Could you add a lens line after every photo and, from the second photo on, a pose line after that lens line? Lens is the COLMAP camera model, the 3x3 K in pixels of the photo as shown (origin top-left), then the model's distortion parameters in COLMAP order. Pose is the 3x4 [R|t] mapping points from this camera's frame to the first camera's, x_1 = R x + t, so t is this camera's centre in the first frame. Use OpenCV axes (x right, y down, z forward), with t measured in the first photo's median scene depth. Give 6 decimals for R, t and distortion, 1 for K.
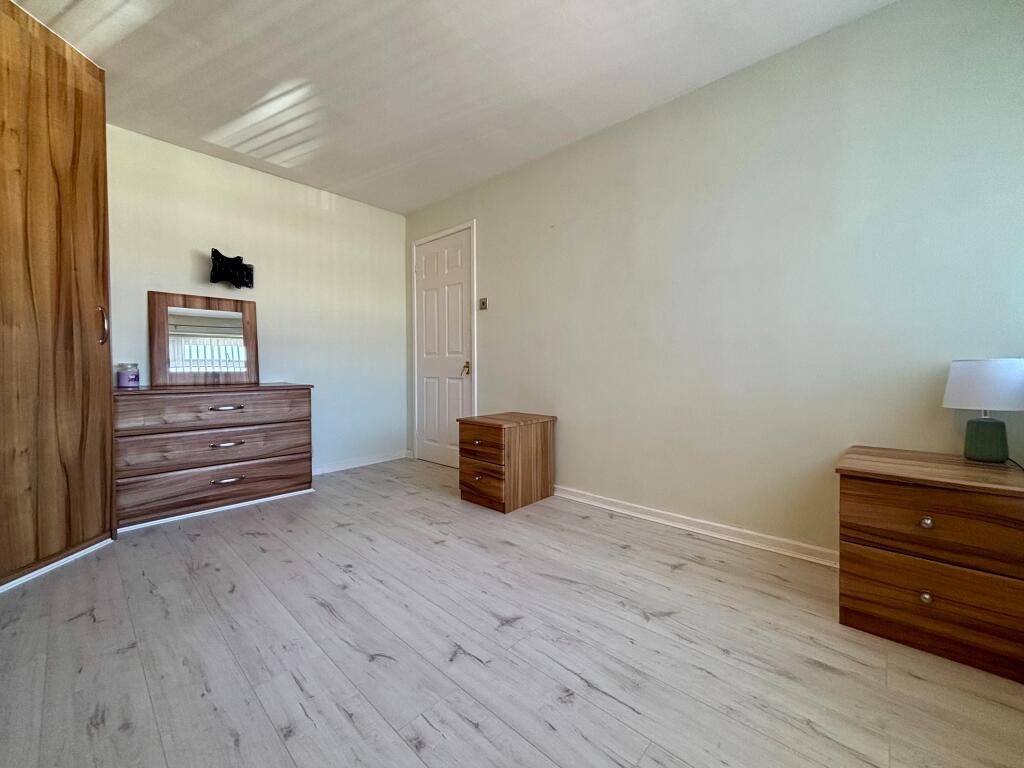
lens RADIAL K [[413.6, 0, 505.5], [0, 413.6, 380.8], [0, 0, 1]] dist [0.001448, 0.000246]
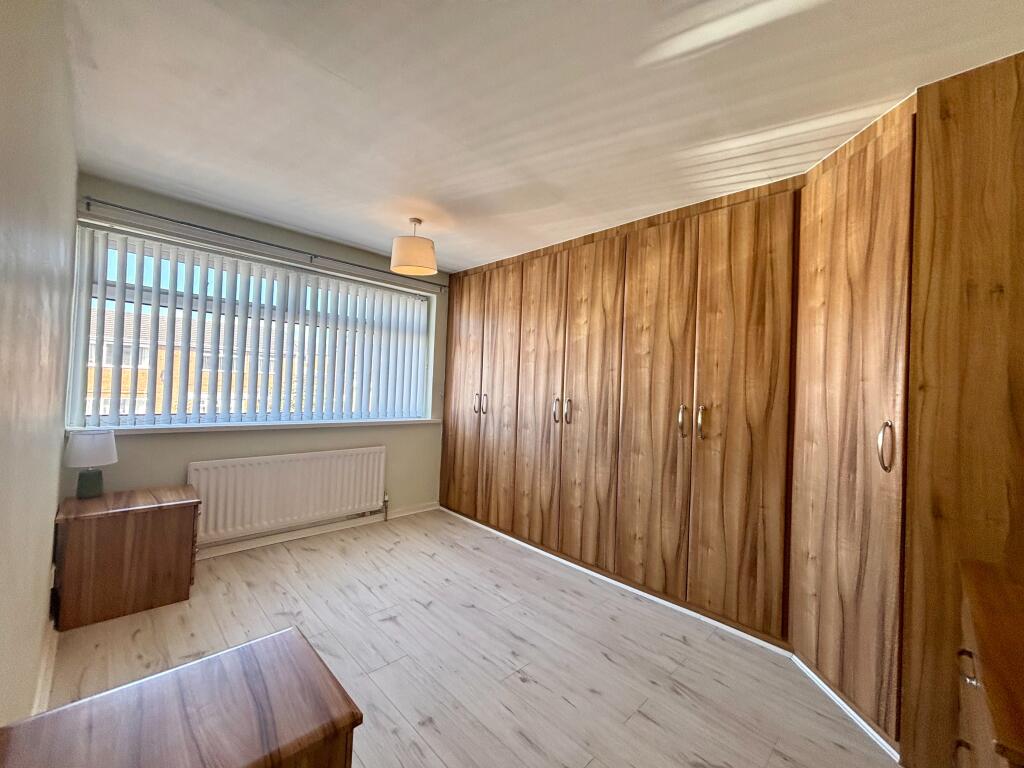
lens RADIAL K [[413.6, 0, 505.5], [0, 413.6, 380.8], [0, 0, 1]] dist [0.001448, 0.000246]
pose [[-0.998330, -0.040197, 0.041487, -0.423287], [-0.039239, 0.998950, 0.023659, -0.325572], [-0.042394, 0.021992, -0.998859, 2.372999]]
